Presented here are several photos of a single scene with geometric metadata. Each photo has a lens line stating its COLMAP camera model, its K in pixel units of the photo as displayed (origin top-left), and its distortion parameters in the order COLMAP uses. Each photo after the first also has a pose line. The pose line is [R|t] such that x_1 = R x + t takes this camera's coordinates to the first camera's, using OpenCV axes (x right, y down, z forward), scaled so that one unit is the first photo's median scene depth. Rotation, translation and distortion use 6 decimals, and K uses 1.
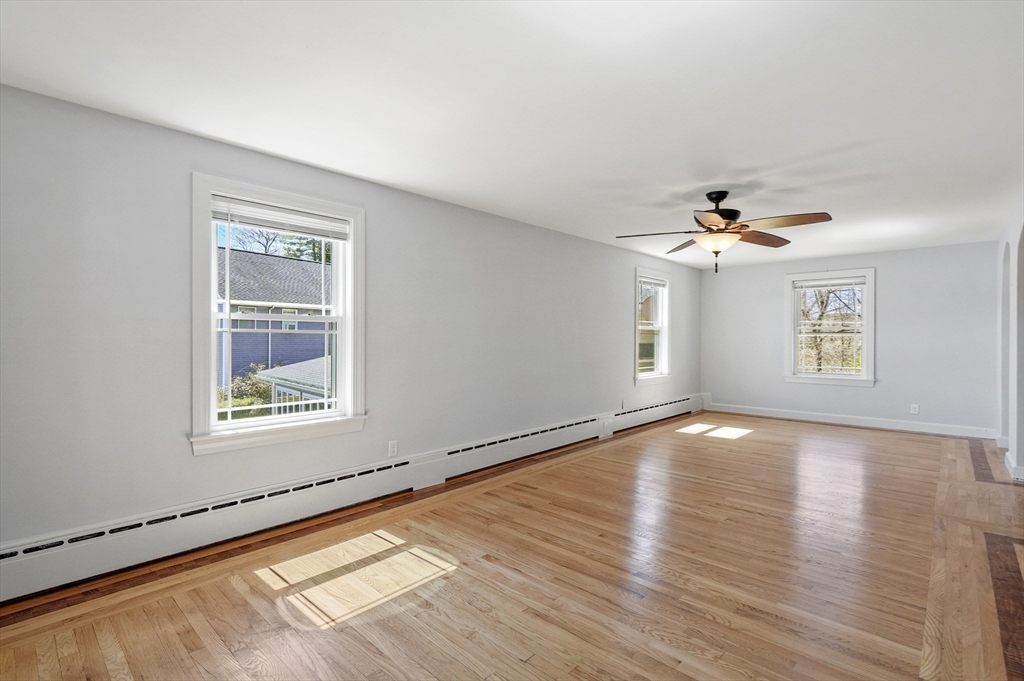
lens RADIAL K [[509.5, 0, 513.3], [0, 509.5, 328.7], [0, 0, 1]] dist [0.000233, 0.000032]
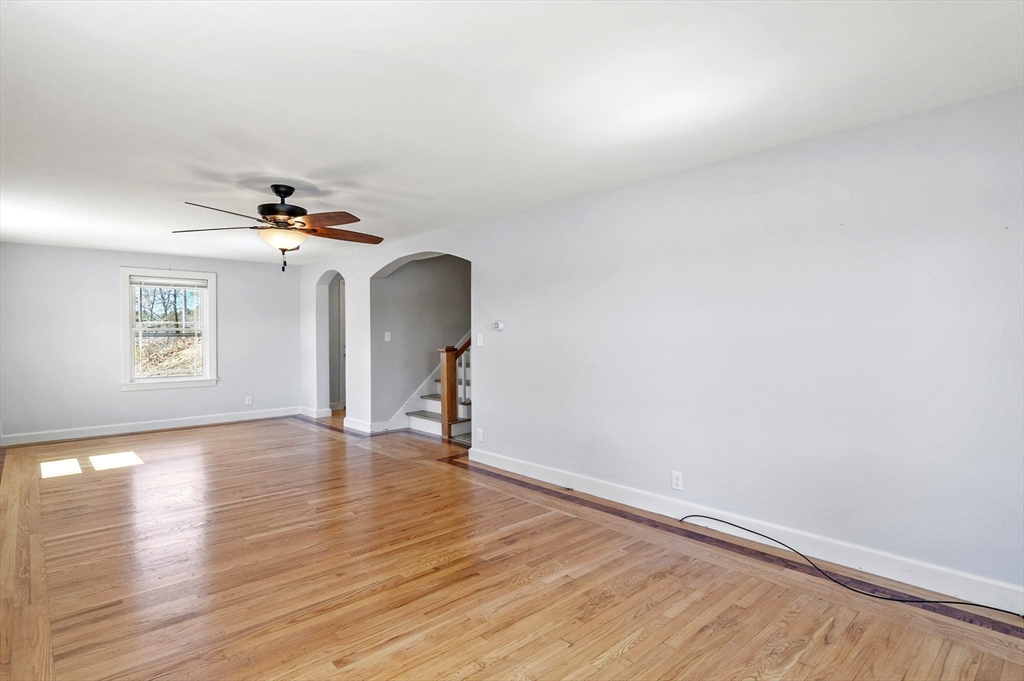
lens RADIAL K [[509.5, 0, 513.3], [0, 509.5, 328.7], [0, 0, 1]] dist [0.000233, 0.000032]
pose [[0.067627, 0.009243, 0.997668, -0.535867], [-0.008633, 0.999925, -0.008679, 0.000527], [-0.997673, -0.008025, 0.067701, 0.534182]]
